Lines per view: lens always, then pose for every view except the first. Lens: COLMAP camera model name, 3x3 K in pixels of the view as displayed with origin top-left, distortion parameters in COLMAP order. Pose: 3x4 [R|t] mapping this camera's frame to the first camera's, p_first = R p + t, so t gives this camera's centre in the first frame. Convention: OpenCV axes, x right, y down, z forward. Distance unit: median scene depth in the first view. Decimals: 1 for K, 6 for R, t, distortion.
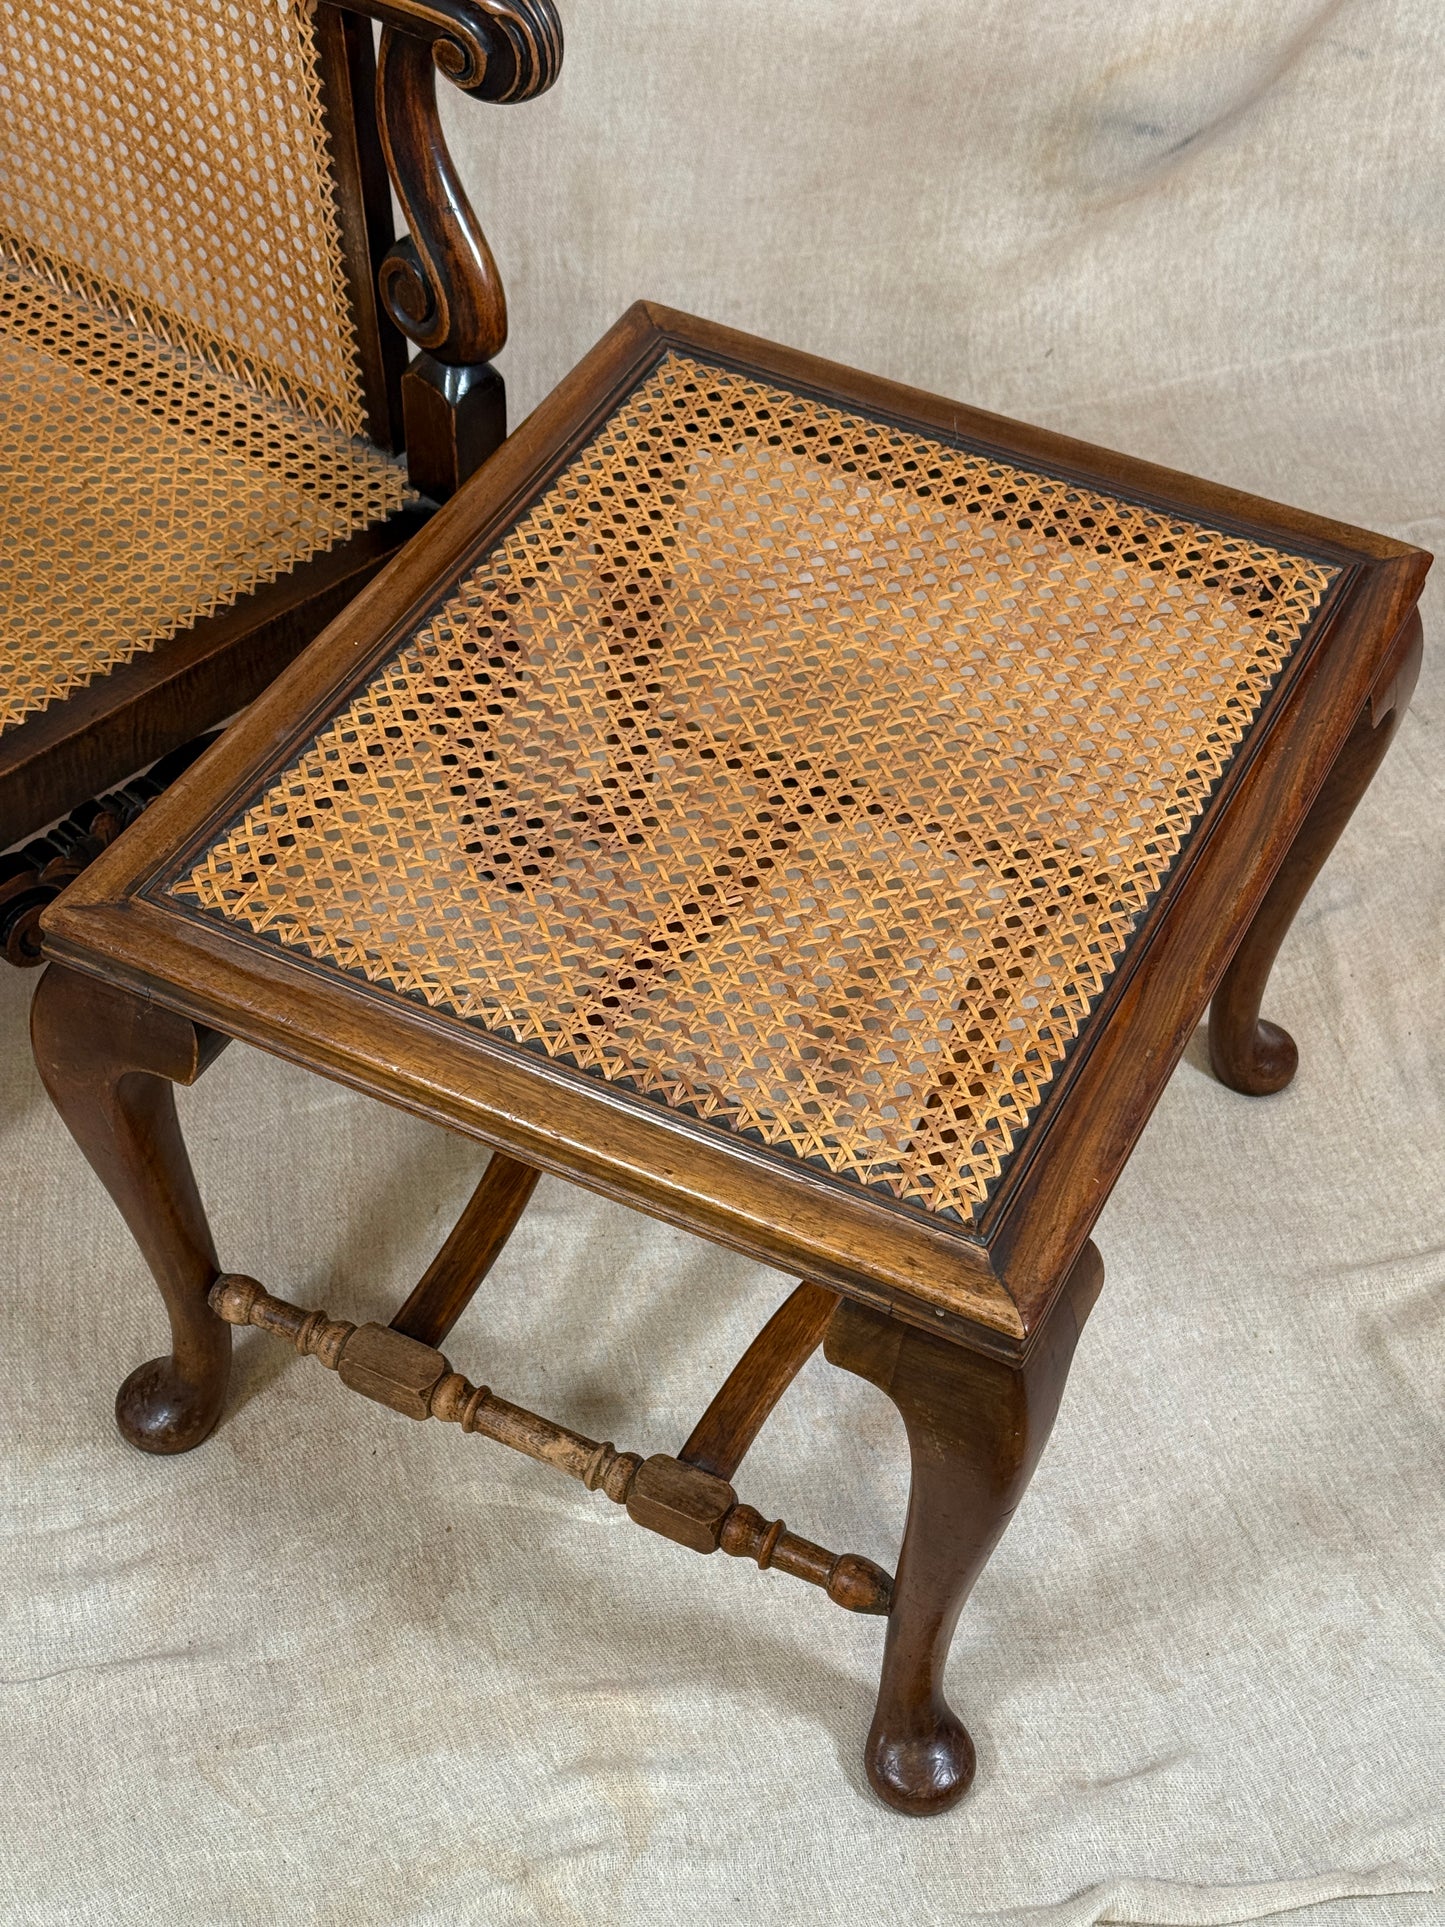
lens RADIAL K [[2664.3, 0, 718.4], [0, 2664.3, 965.5], [0, 0, 1]] dist [0.104723, 0.000000]
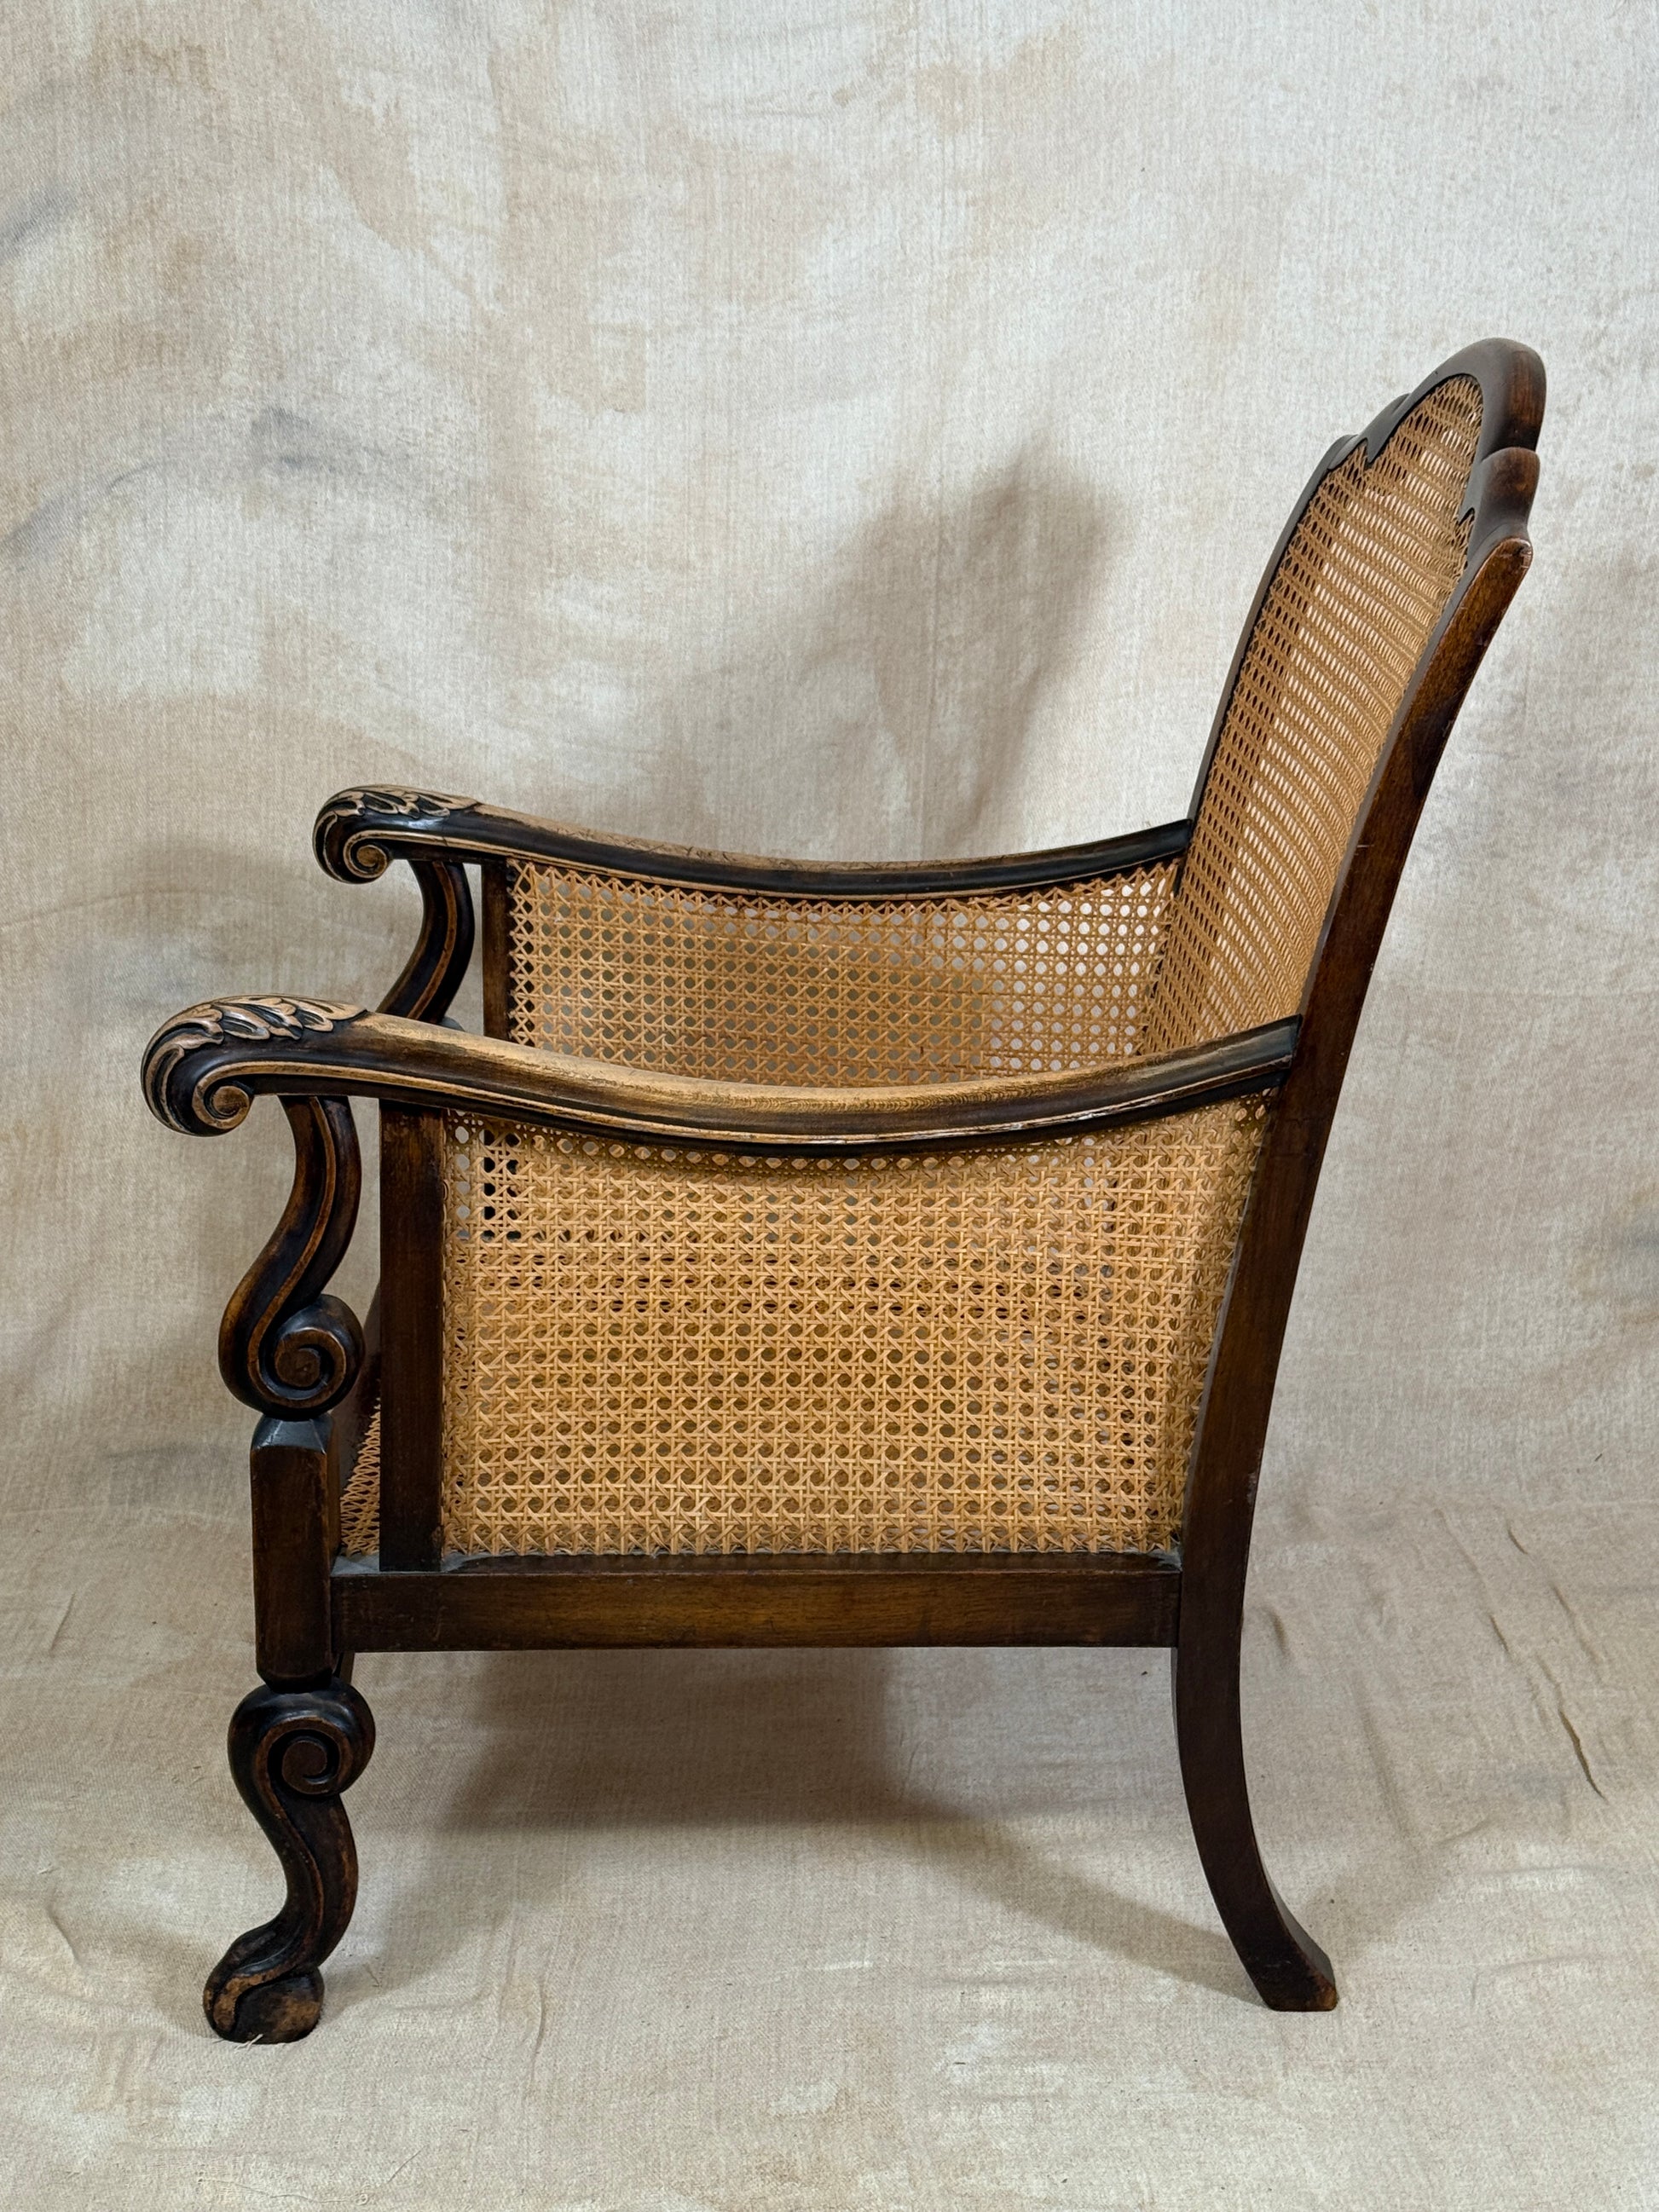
lens RADIAL K [[3263.4, 0, 827.2], [0, 3263.4, 1096.0], [0, 0, 1]] dist [0.105377, 0.000000]
pose [[0.987790, -0.008256, -0.155573, 0.044199], [-0.070627, 0.866354, -0.494411, 0.406851], [0.138863, 0.499362, 0.855193, -0.228524]]
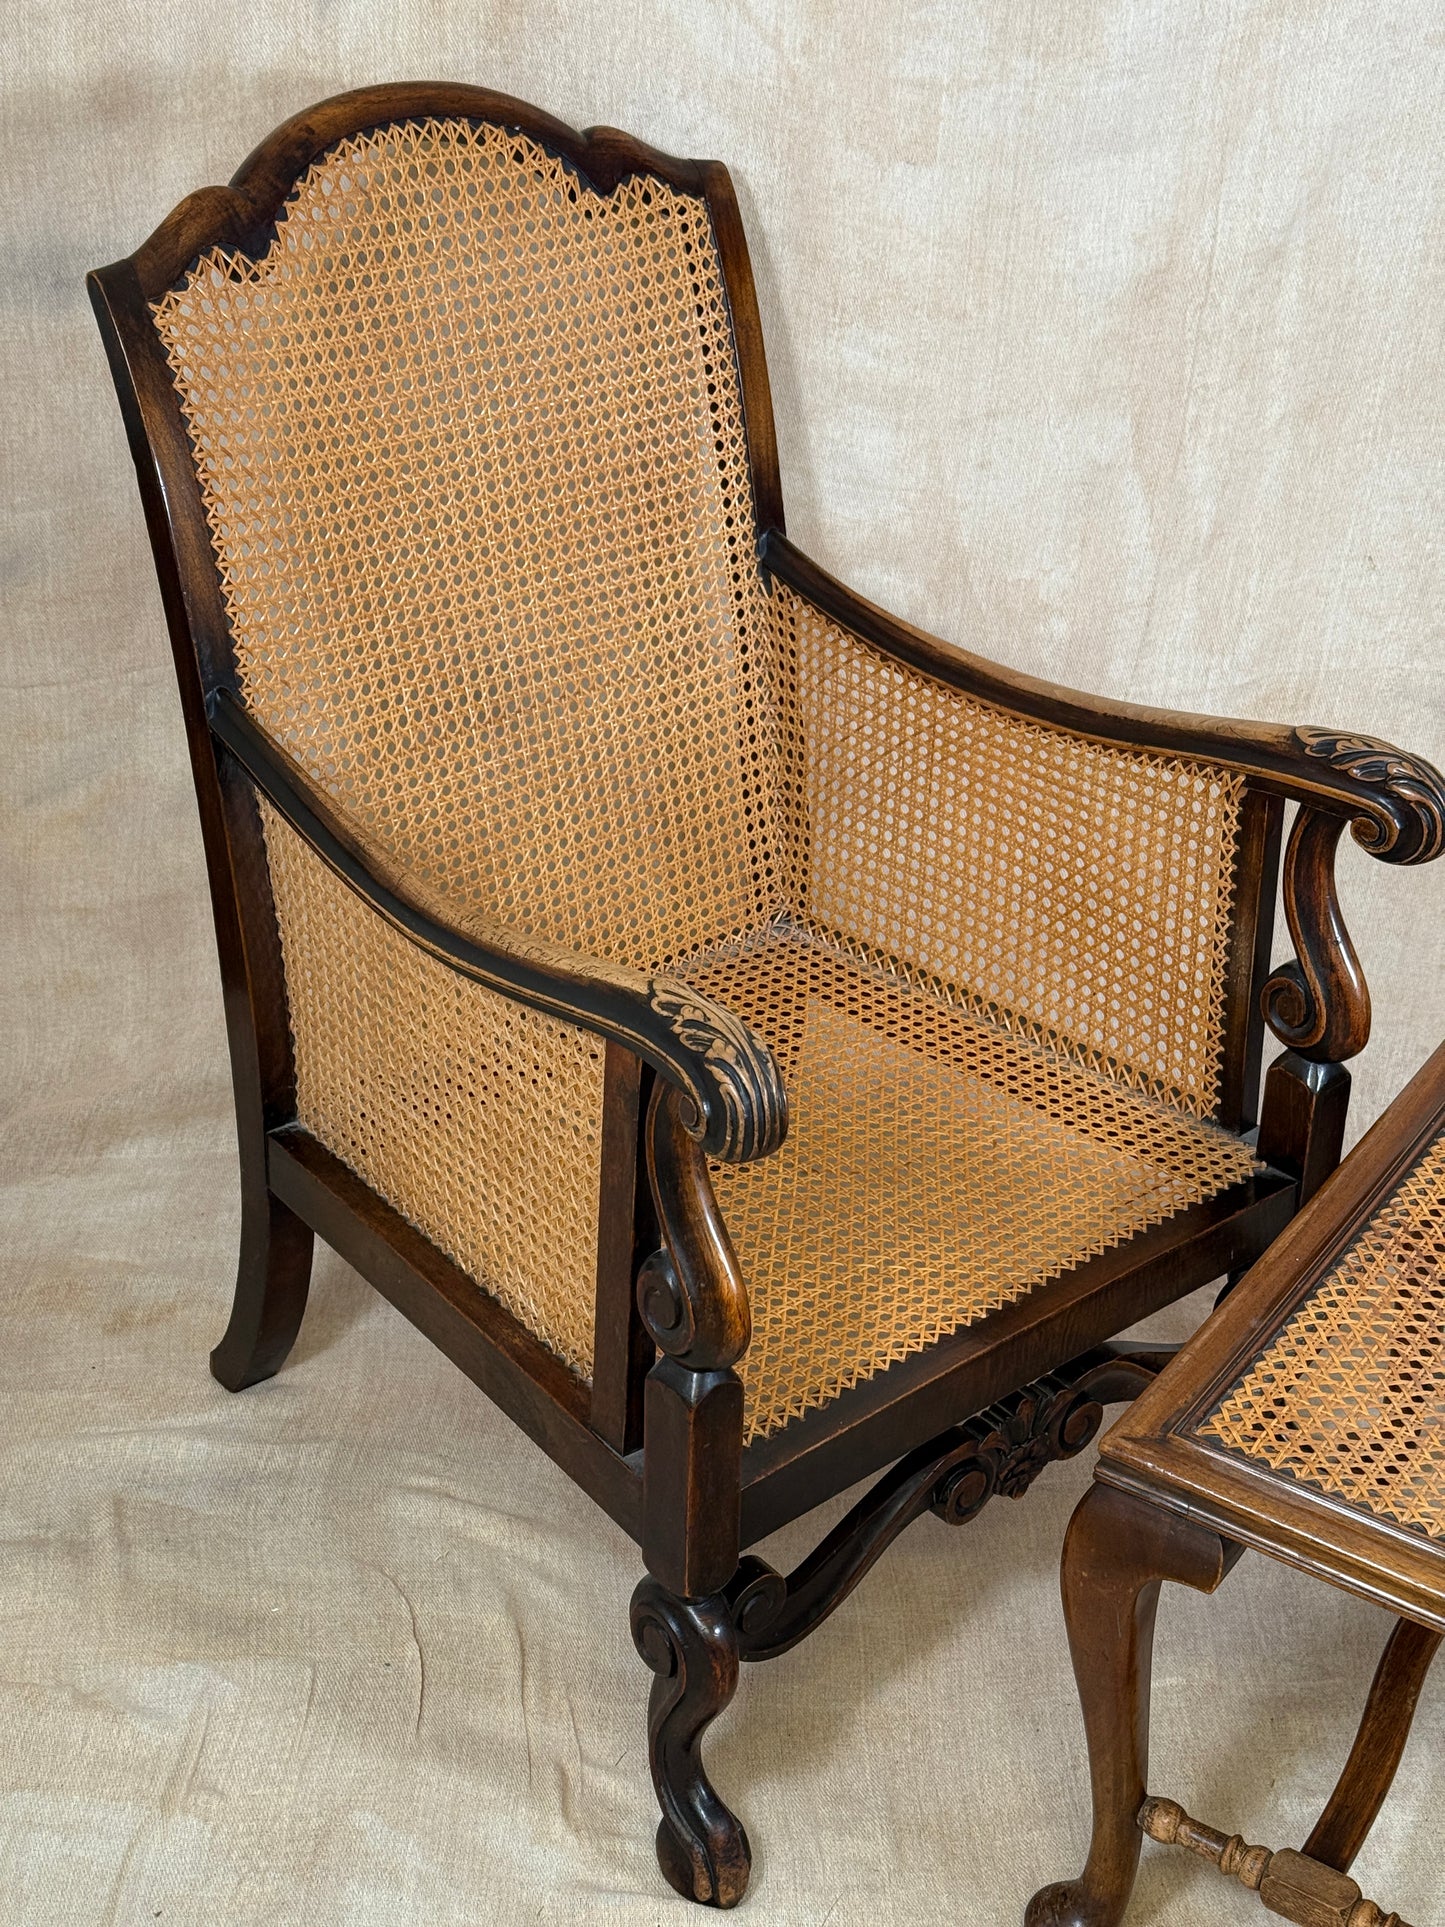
lens RADIAL K [[2664.3, 0, 689.7], [0, 2664.3, 956.3], [0, 0, 1]] dist [0.104723, 0.000000]
pose [[0.990874, 0.044323, -0.127292, -0.229672], [-0.079998, 0.953455, -0.290731, 0.114301], [0.108481, 0.298261, 0.948300, -0.227457]]
